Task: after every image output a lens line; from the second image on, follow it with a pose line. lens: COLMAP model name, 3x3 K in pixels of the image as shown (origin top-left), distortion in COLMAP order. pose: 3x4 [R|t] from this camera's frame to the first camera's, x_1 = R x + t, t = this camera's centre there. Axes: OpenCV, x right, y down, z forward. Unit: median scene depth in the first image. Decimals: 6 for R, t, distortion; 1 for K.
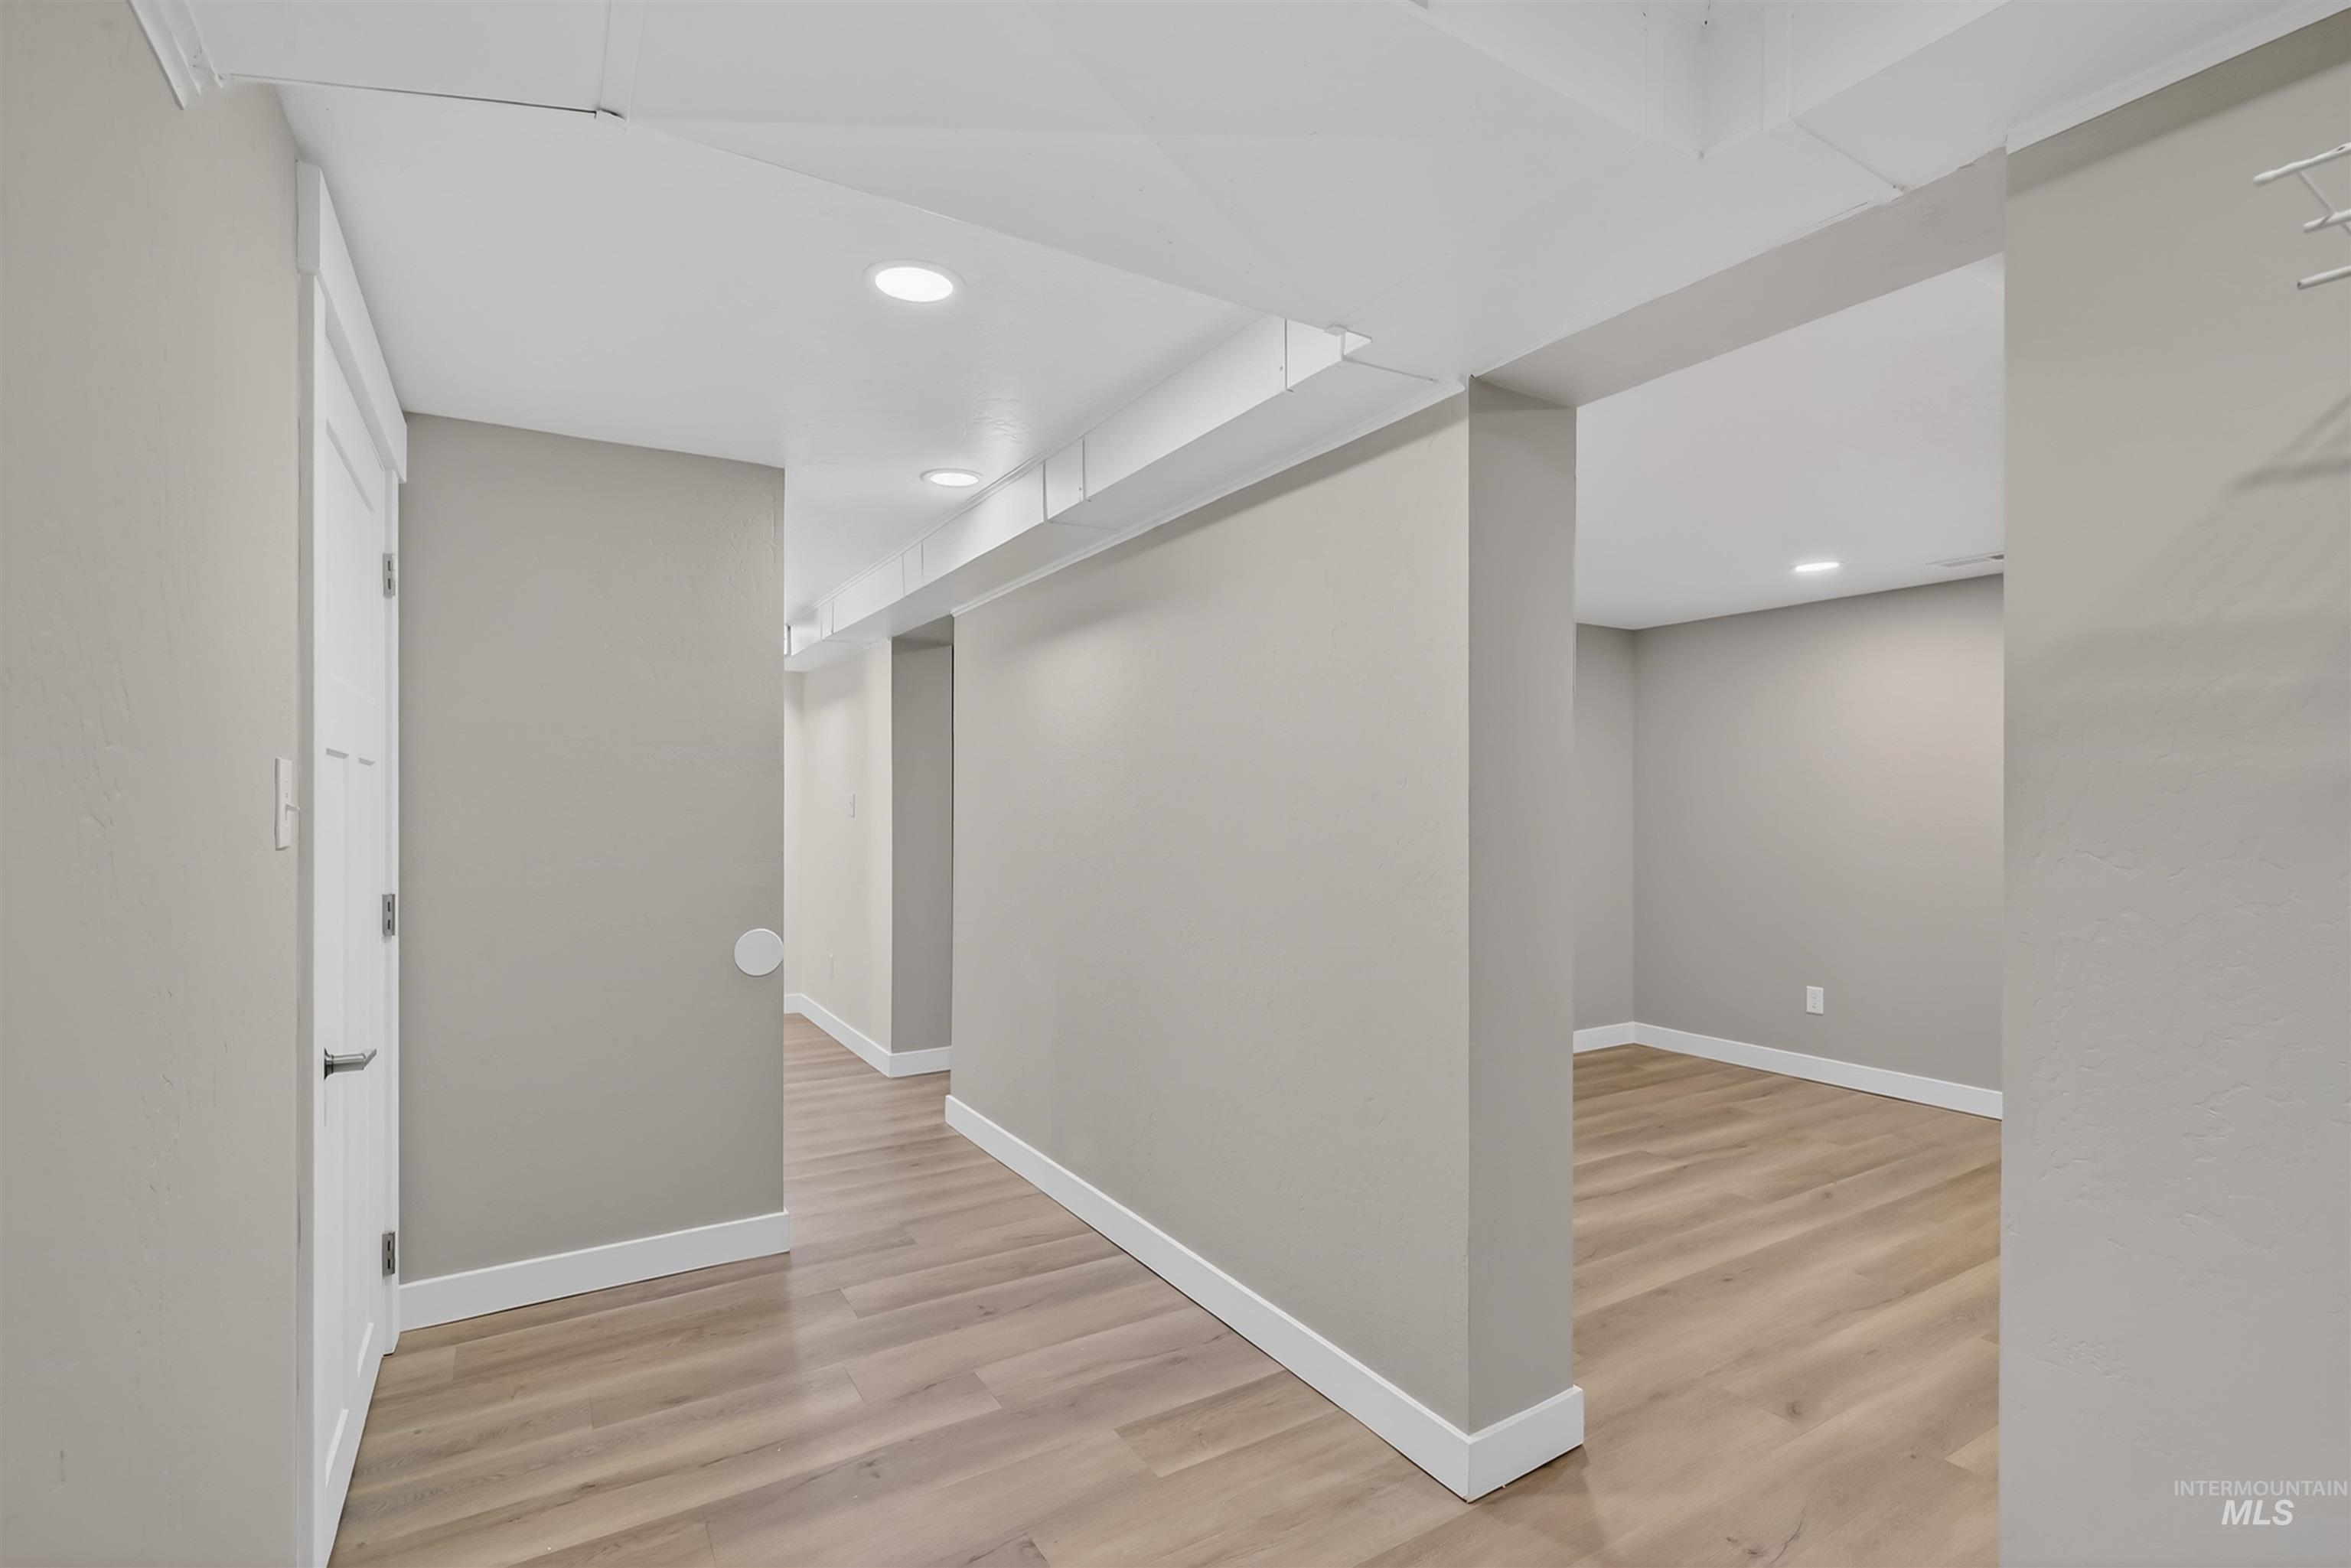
lens RADIAL K [[1081.1, 0, 1185.8], [0, 1081.1, 789.0], [0, 0, 1]] dist [0.001895, 0.000342]
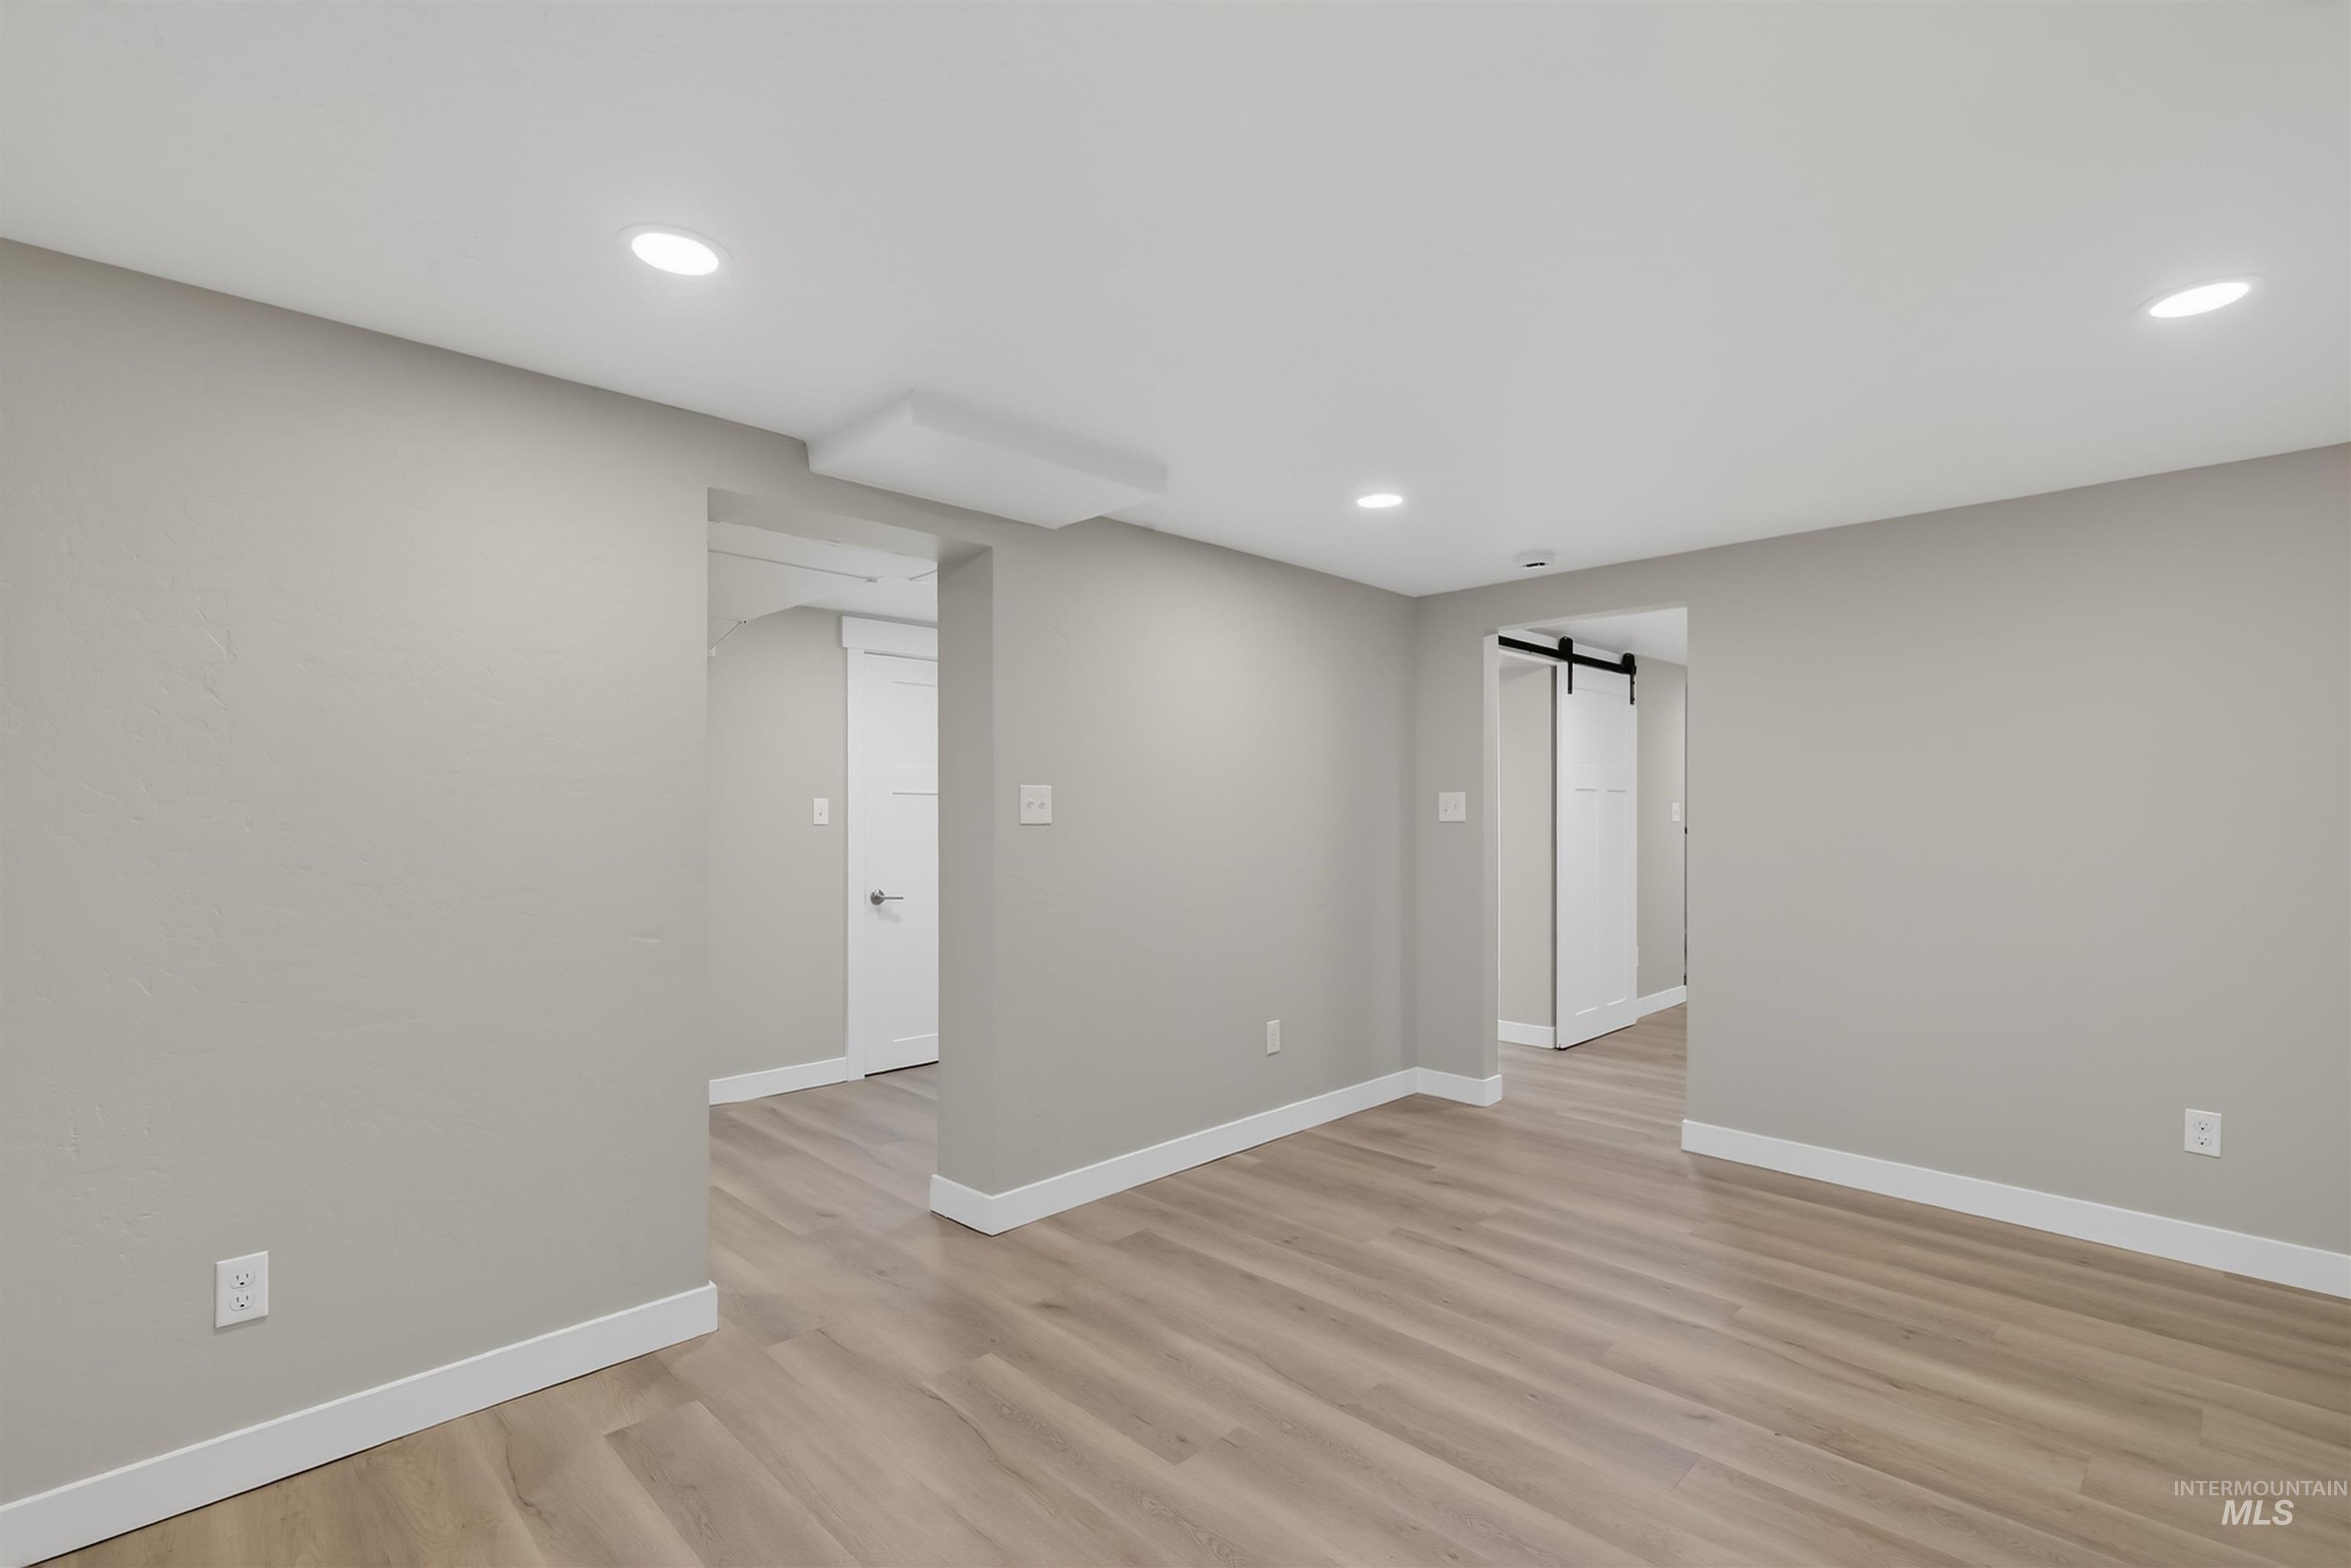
lens RADIAL K [[1081.1, 0, 1168.4], [0, 1081.1, 792.1], [0, 0, 1]] dist [0.001895, 0.000342]
pose [[0.209194, -0.025335, -0.977546, 1.483278], [0.018886, 0.999583, -0.021864, 0.023709], [0.977692, -0.013888, 0.209585, 0.732398]]
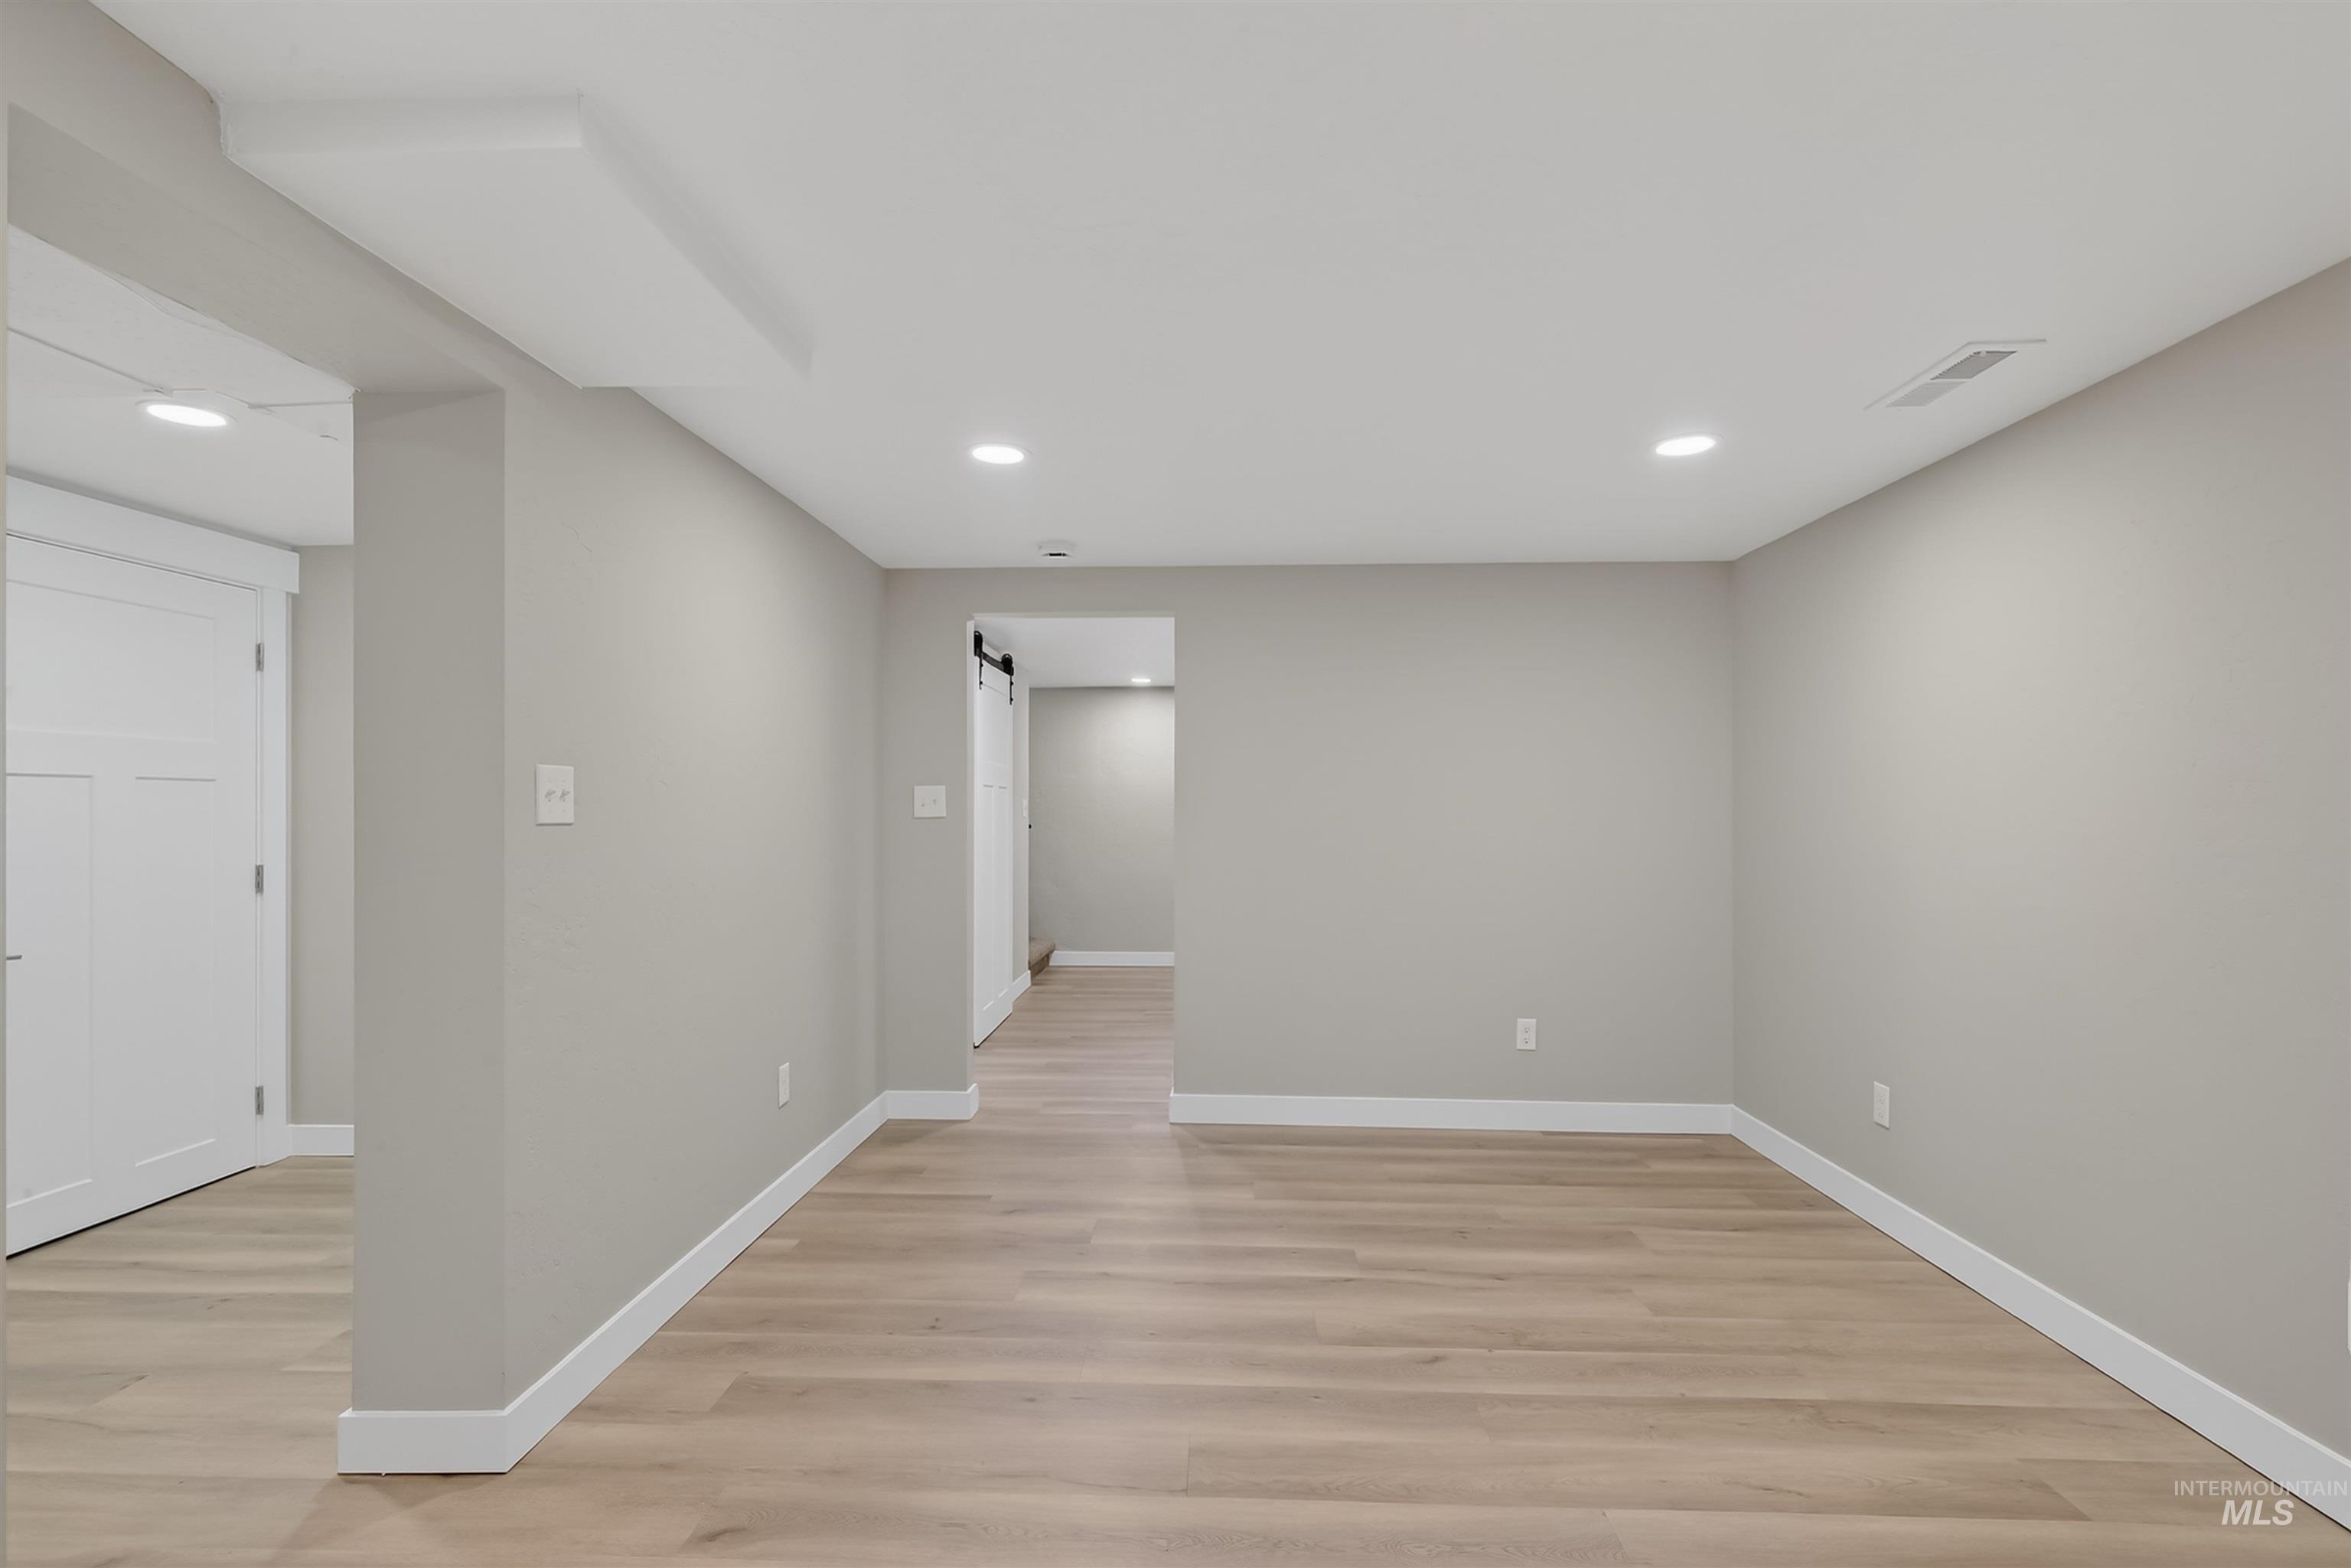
lens RADIAL K [[1081.1, 0, 1183.6], [0, 1081.1, 793.7], [0, 0, 1]] dist [0.001895, 0.000342]
pose [[0.824248, -0.012911, -0.566082, 1.100310], [0.013383, 0.999905, -0.003318, 0.016432], [0.566071, -0.004842, 0.824342, 0.436284]]
